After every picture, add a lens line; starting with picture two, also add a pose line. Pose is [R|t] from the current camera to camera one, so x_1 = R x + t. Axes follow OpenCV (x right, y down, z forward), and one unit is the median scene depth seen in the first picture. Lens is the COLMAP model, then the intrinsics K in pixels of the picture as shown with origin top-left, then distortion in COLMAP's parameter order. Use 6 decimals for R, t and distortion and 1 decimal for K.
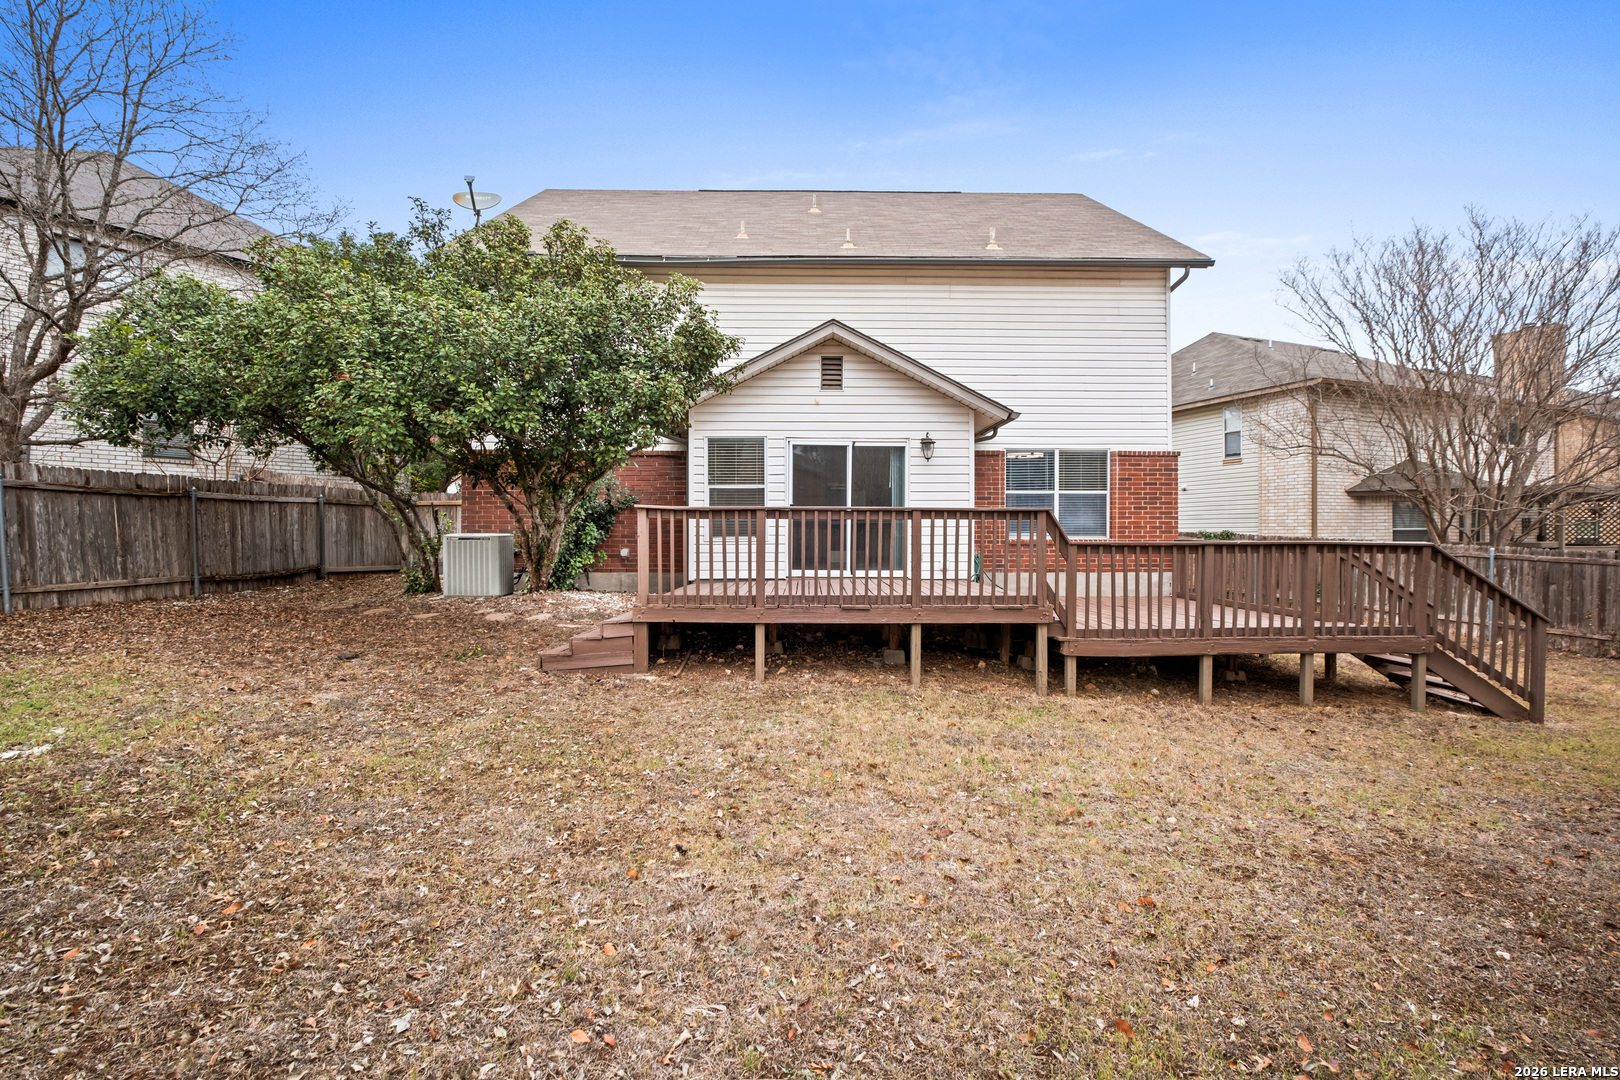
lens RADIAL K [[717.4, 0, 842.9], [0, 717.4, 574.5], [0, 0, 1]] dist [-0.002142, -0.000403]
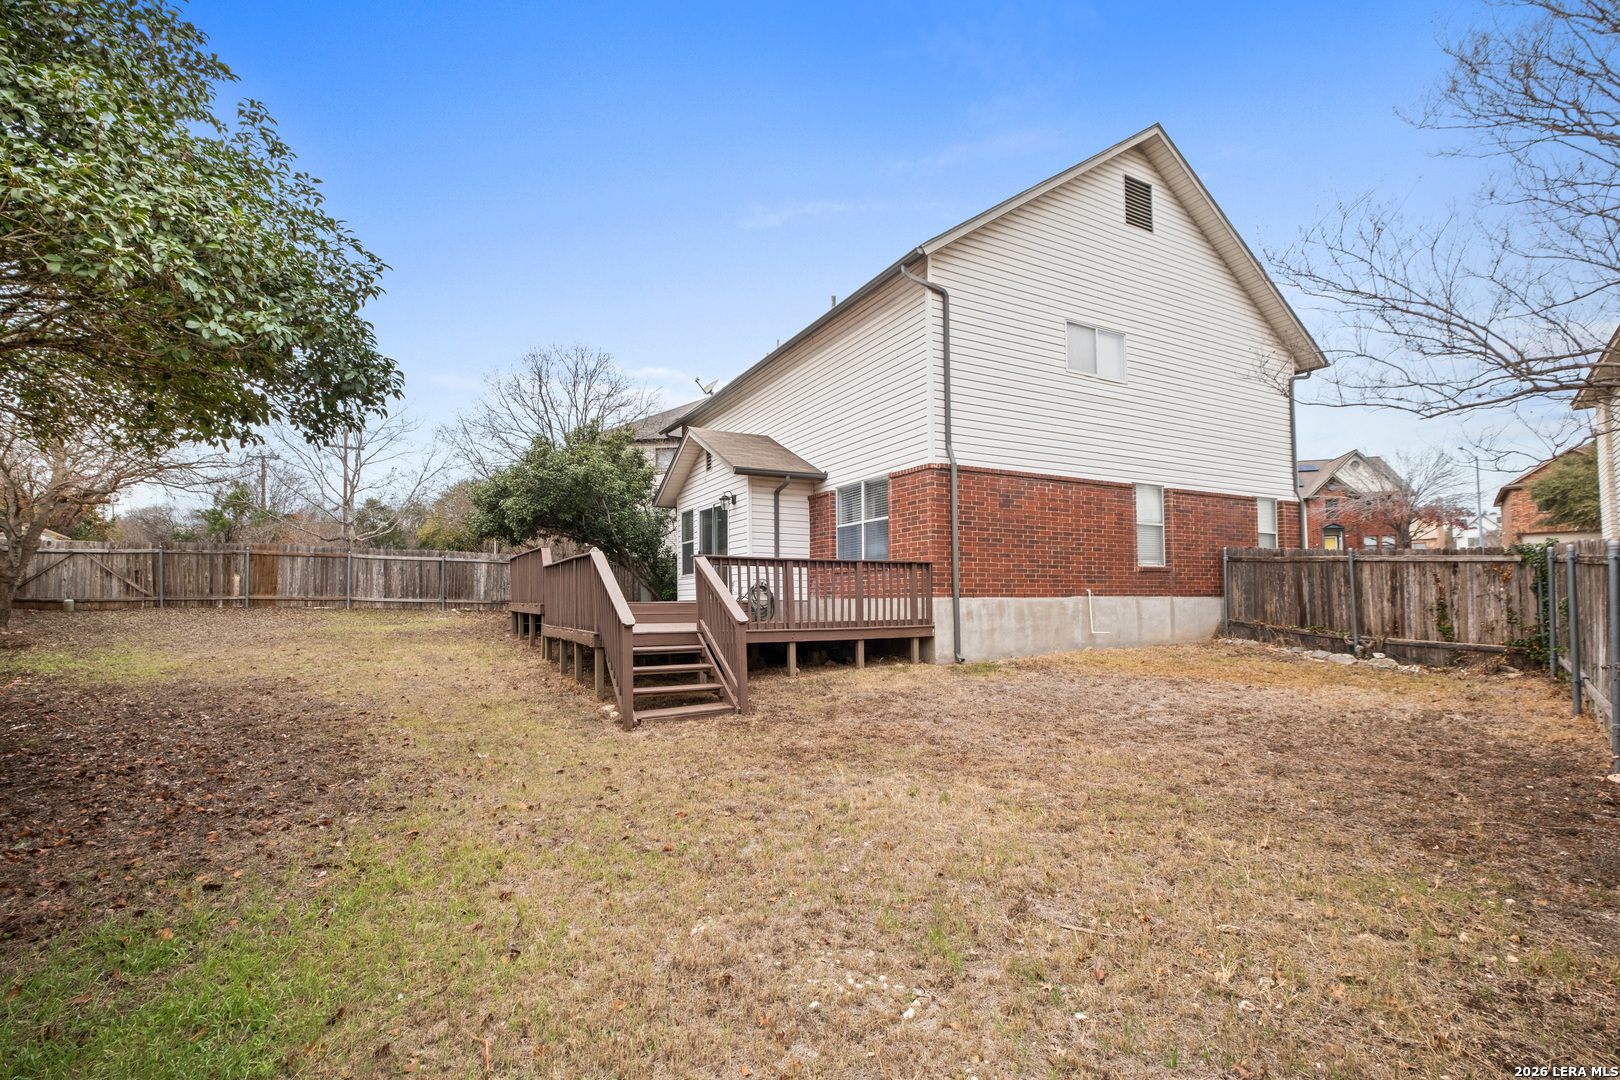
lens RADIAL K [[717.4, 0, 842.9], [0, 717.4, 574.5], [0, 0, 1]] dist [-0.002142, -0.000403]
pose [[0.493462, -0.037236, -0.868970, 1.375091], [-0.037843, 0.997218, -0.064222, 0.035385], [0.868944, 0.064575, 0.490680, 0.534819]]
